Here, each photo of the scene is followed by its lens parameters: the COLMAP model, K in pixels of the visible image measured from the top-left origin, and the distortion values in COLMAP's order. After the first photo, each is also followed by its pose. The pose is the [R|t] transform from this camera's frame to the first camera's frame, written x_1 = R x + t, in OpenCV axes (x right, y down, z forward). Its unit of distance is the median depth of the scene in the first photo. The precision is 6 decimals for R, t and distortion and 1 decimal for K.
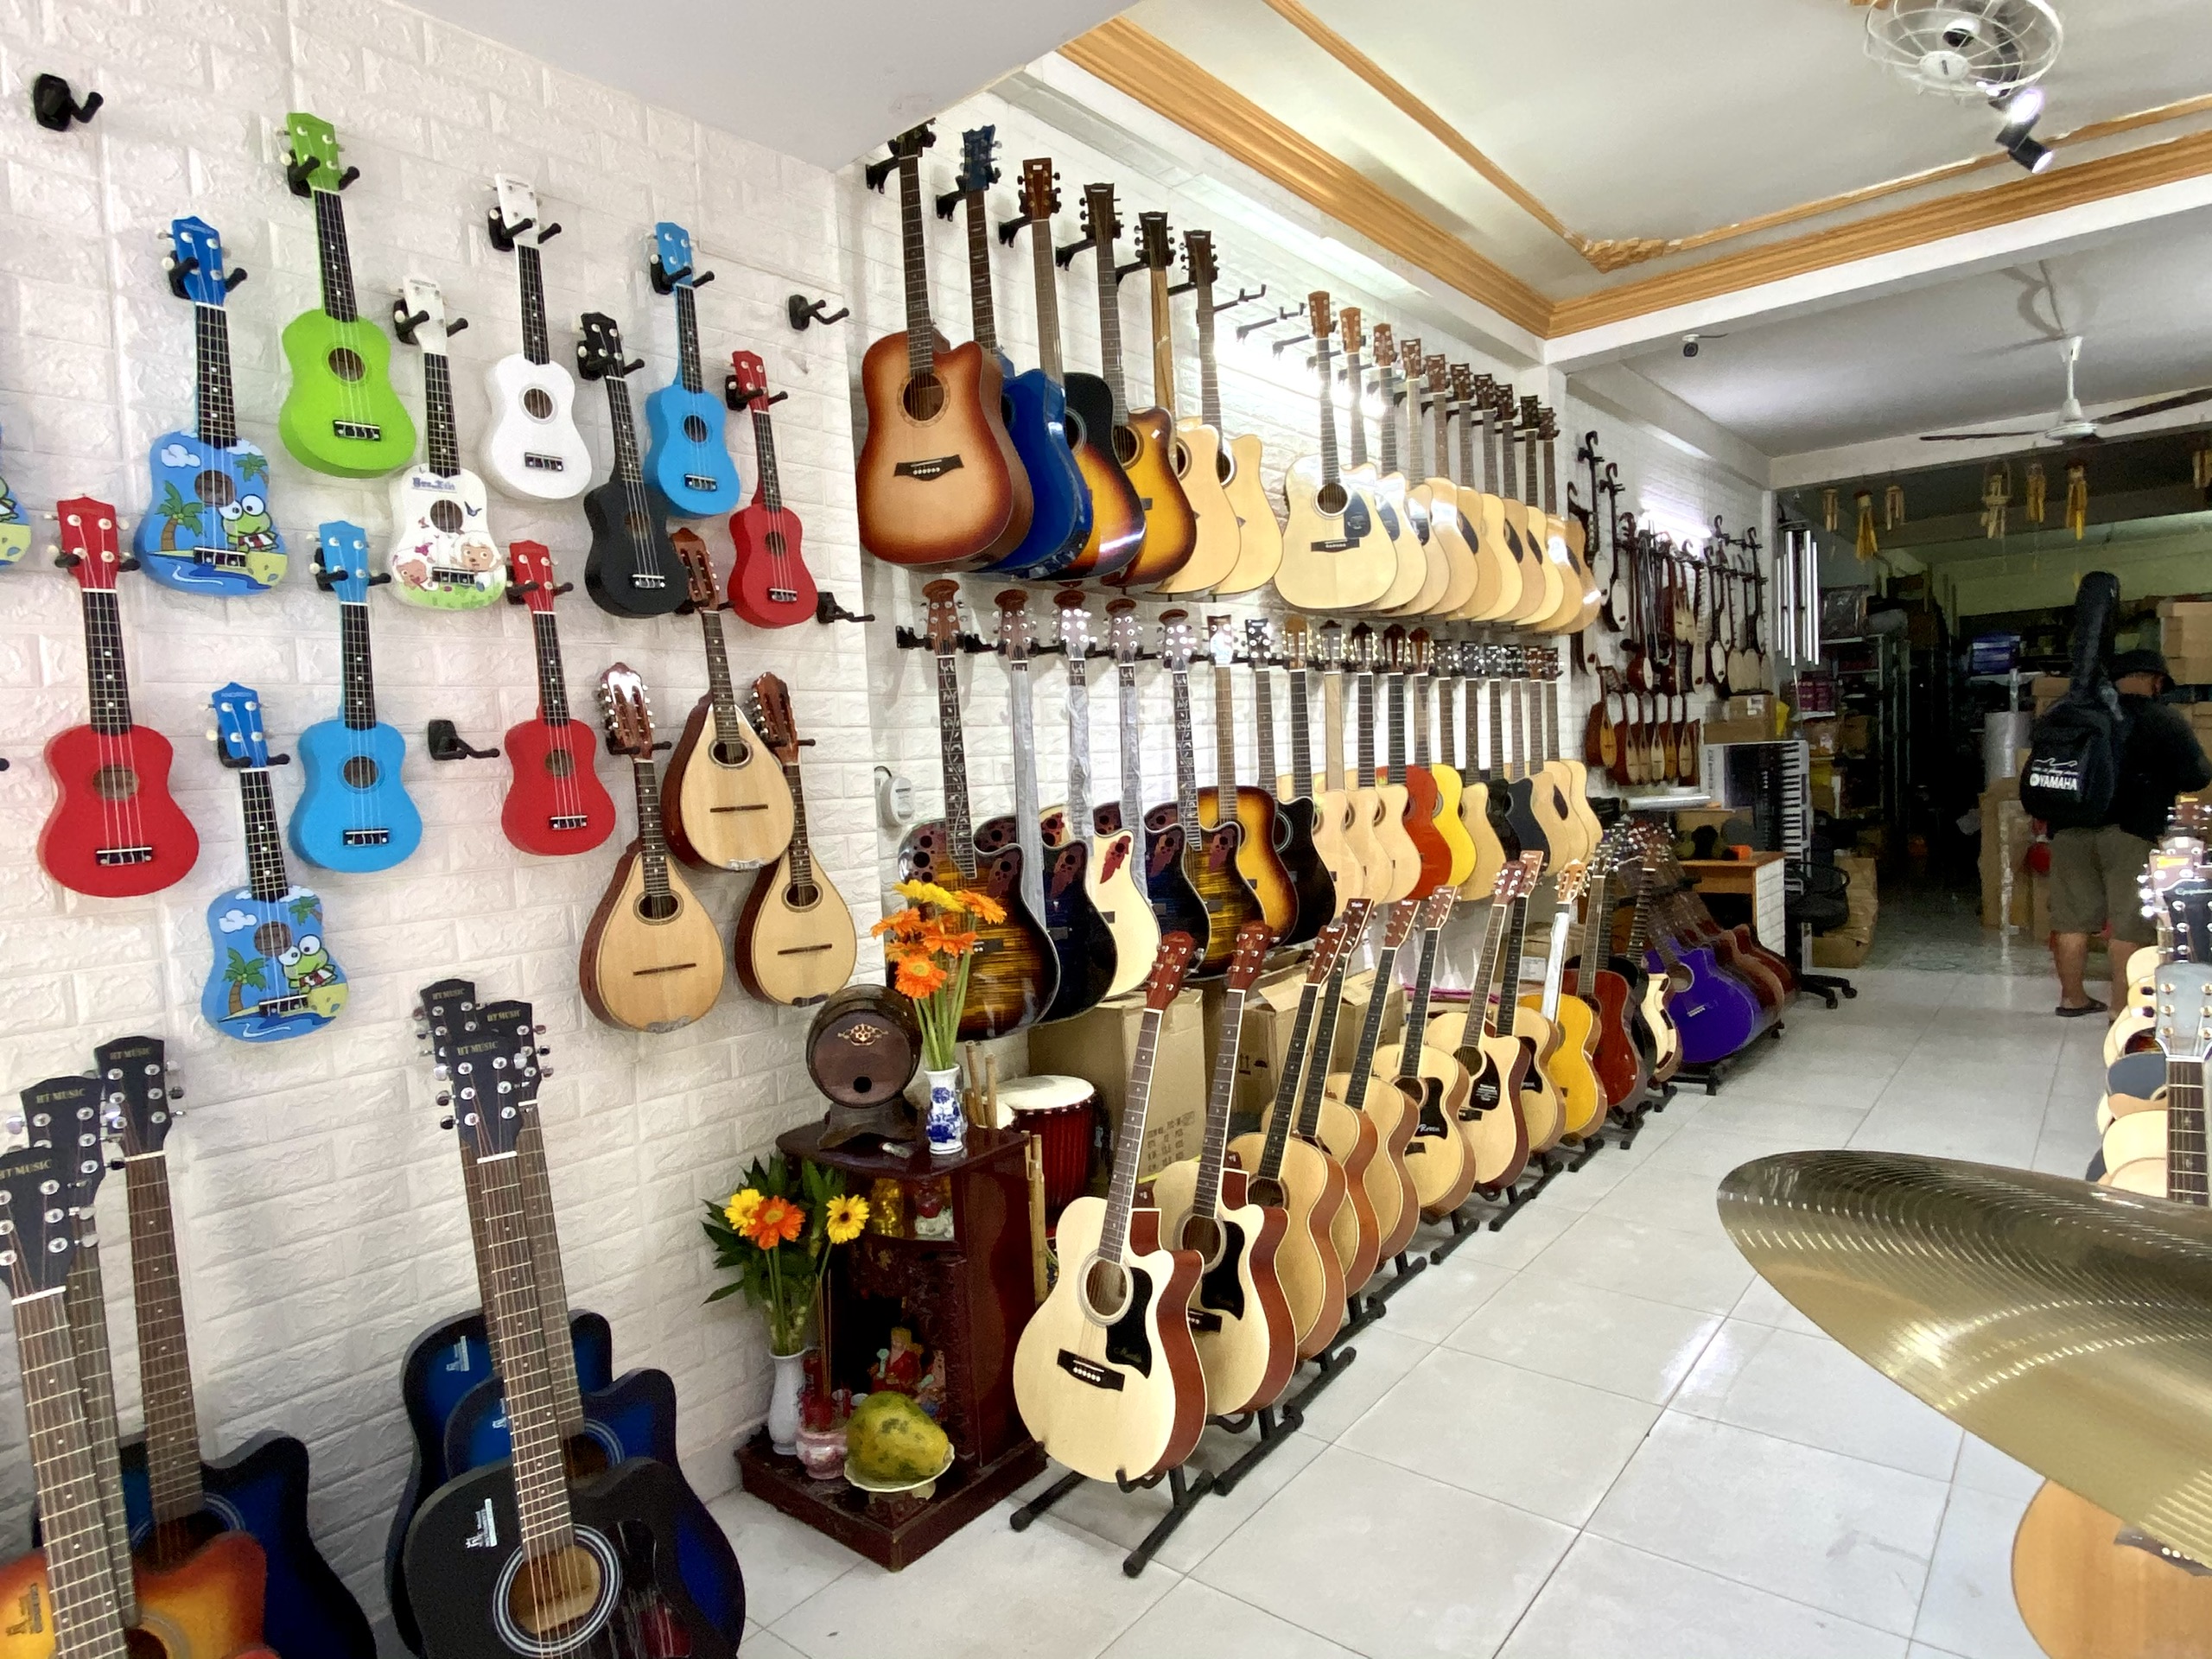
lens RADIAL K [[1252.4, 0, 1112.5], [0, 1252.4, 841.6], [0, 0, 1]] dist [0.044432, -0.047256]
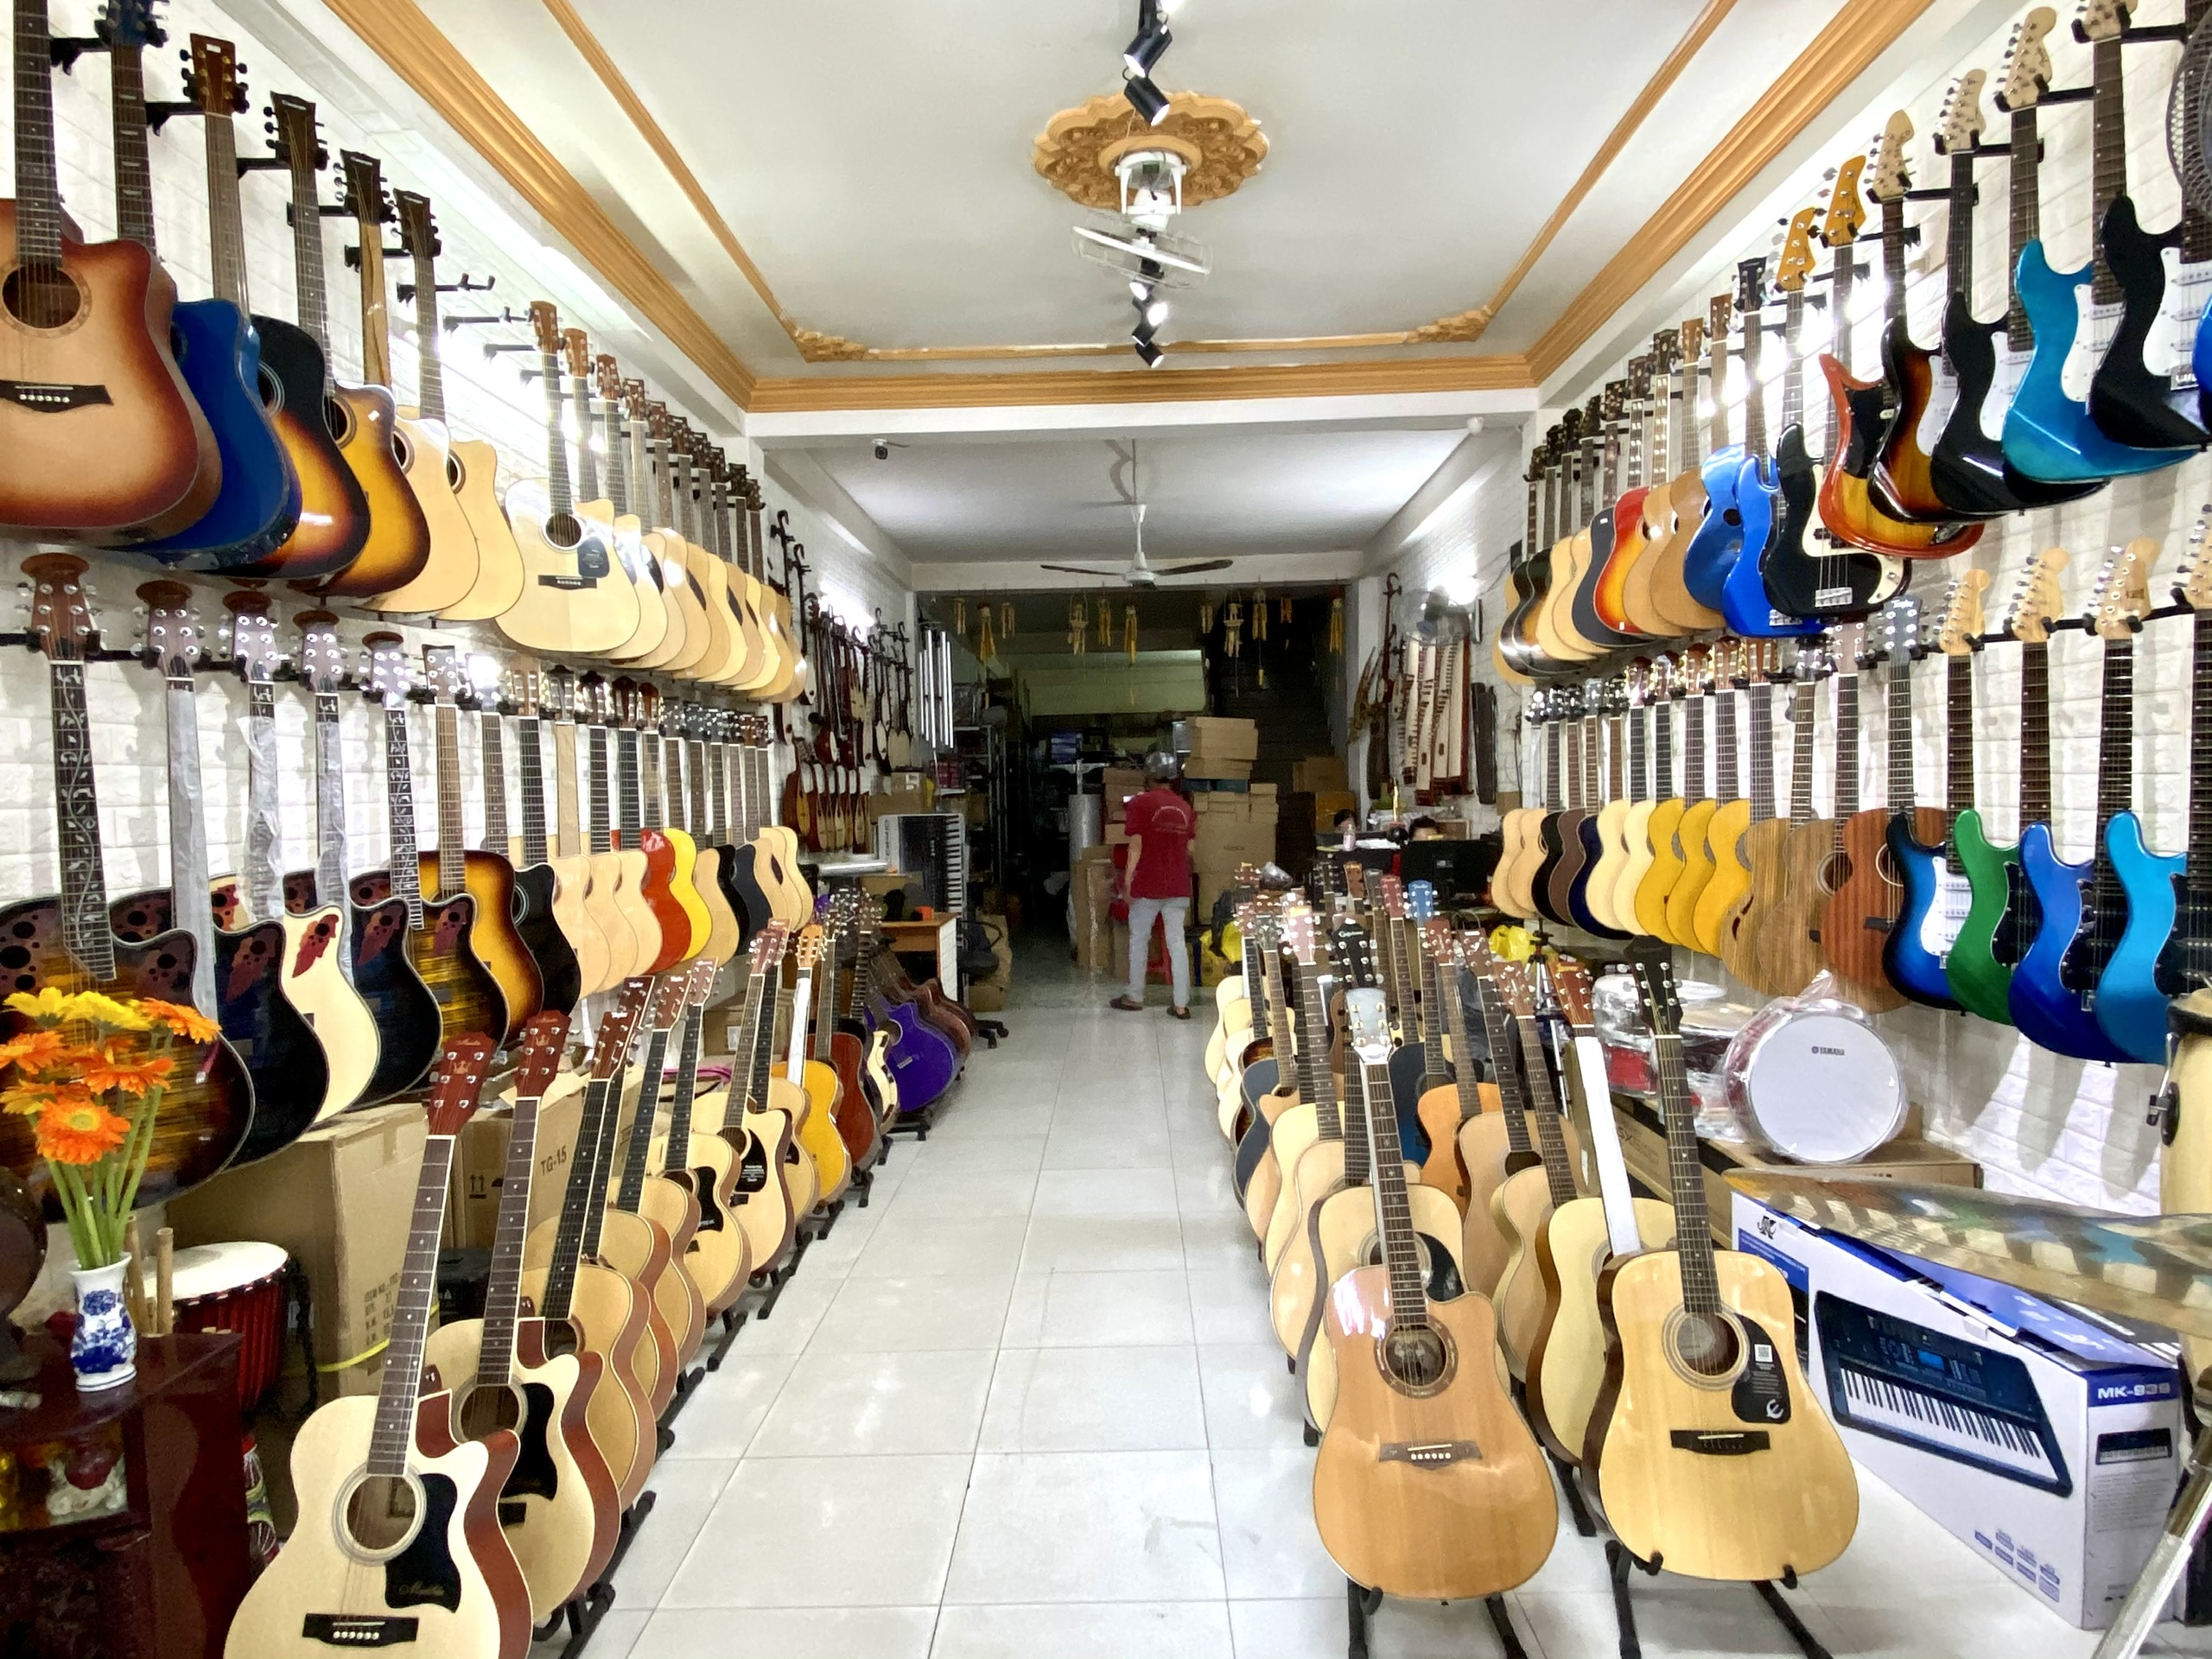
lens RADIAL K [[1252.4, 0, 1118.5], [0, 1252.4, 843.0], [0, 0, 1]] dist [0.044432, -0.047256]
pose [[0.778972, 0.009274, 0.626990, -0.096597], [0.023136, 0.998785, -0.043518, -0.003014], [-0.626632, 0.048405, 0.777810, 0.076165]]
